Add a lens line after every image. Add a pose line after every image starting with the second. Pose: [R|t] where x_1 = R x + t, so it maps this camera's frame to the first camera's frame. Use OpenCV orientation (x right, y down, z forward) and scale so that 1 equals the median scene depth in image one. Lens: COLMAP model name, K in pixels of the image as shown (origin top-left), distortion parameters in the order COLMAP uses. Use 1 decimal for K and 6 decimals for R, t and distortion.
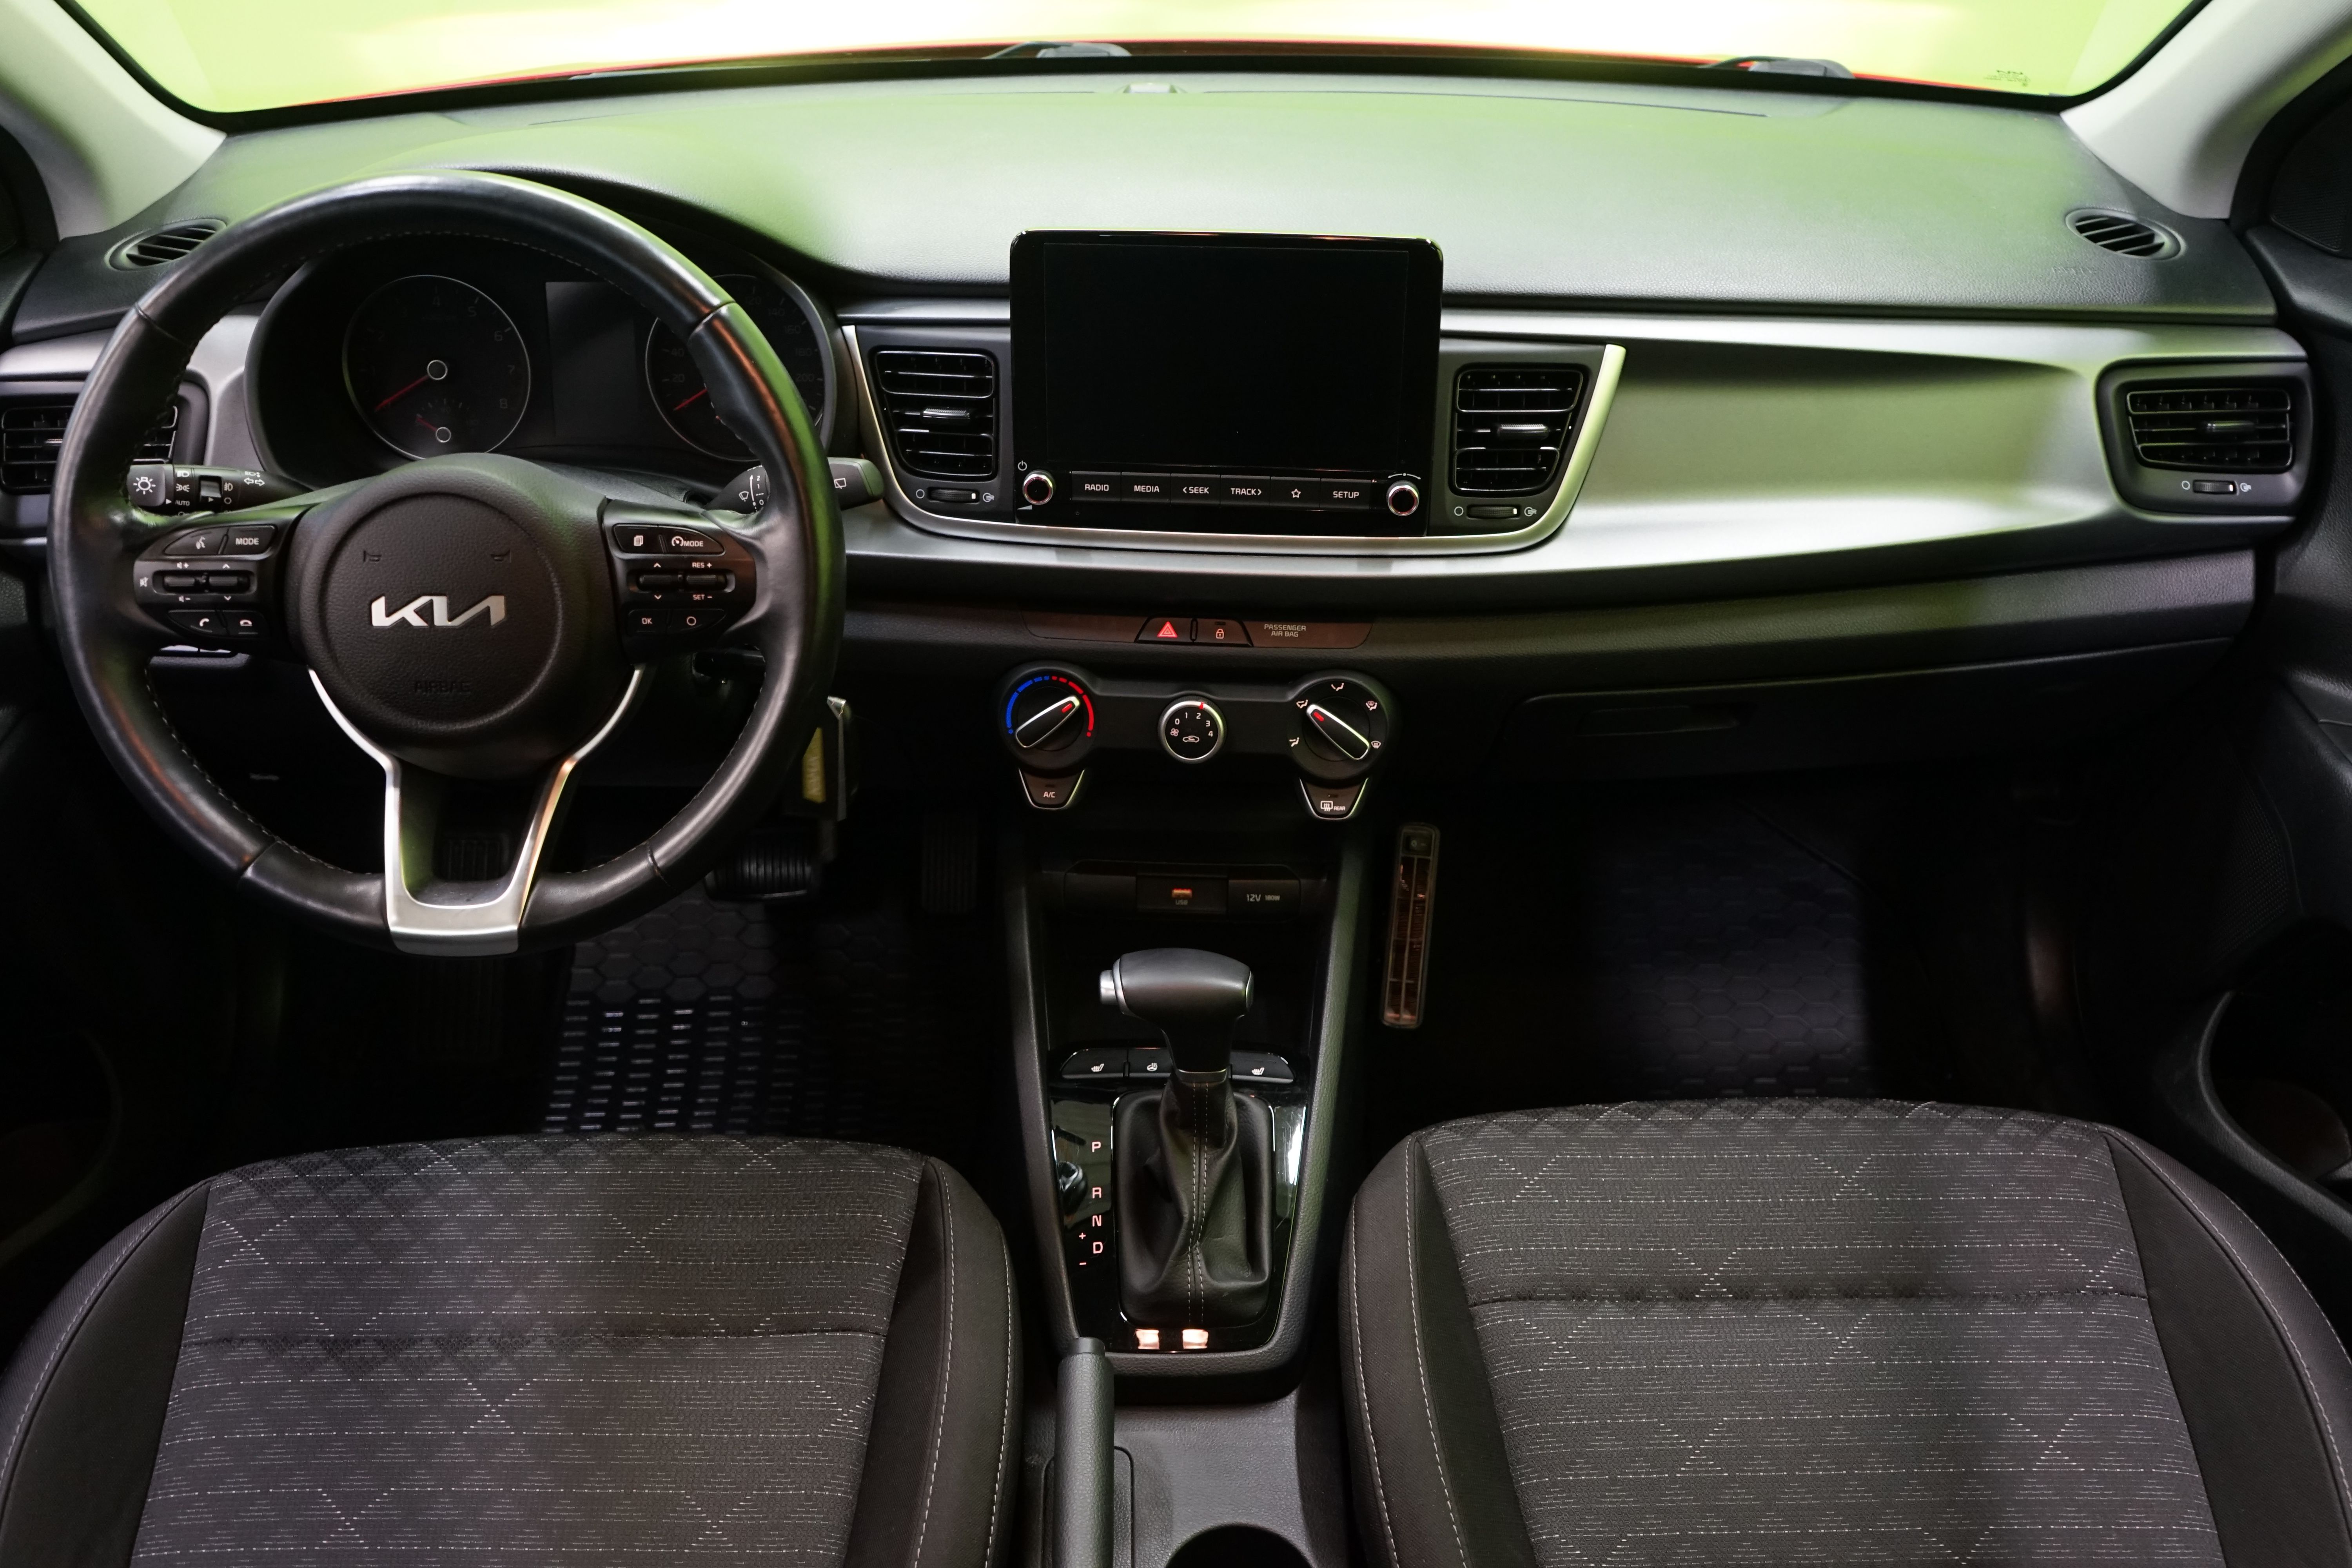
lens RADIAL K [[2009.7, 0, 1176.0], [0, 2009.7, 784.0], [0, 0, 1]] dist [0.003657, 0.000938]
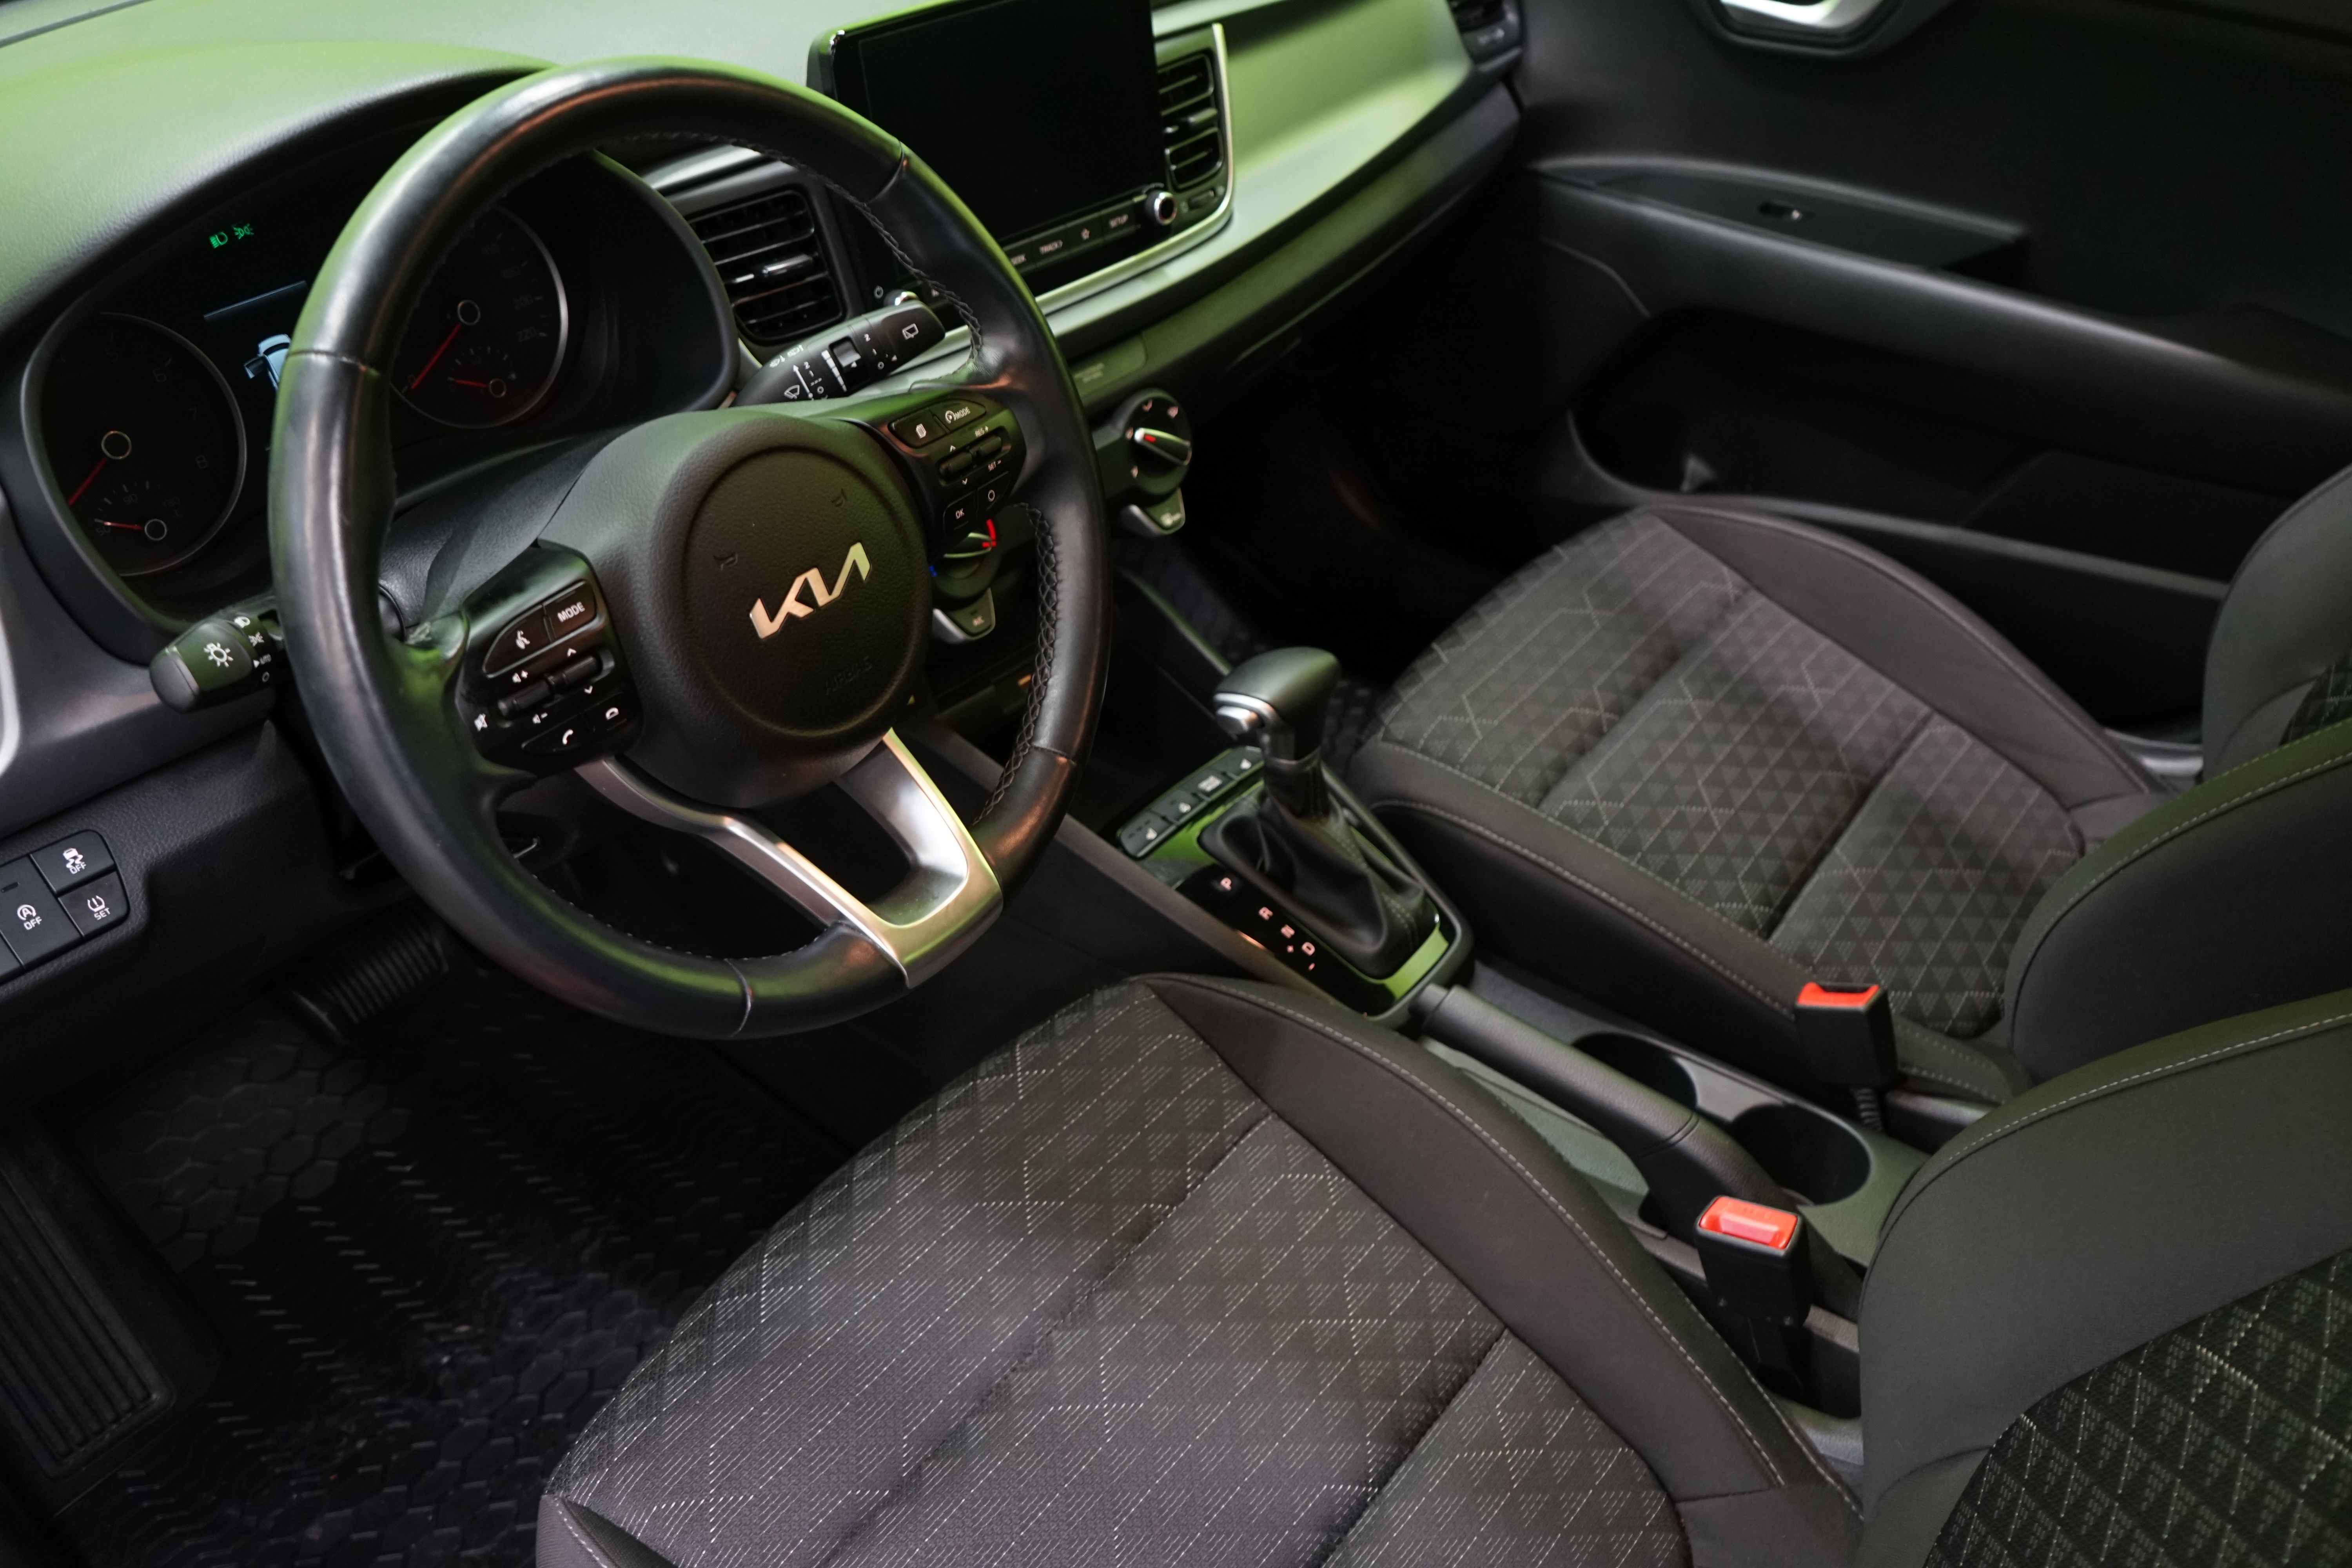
lens RADIAL K [[2009.7, 0, 1176.0], [0, 2009.7, 784.0], [0, 0, 1]] dist [0.003657, 0.000938]
pose [[0.598467, -0.463031, 0.653789, -0.747399], [0.410547, 0.878020, 0.246030, -0.138041], [-0.687959, 0.121170, 0.715562, 0.282241]]
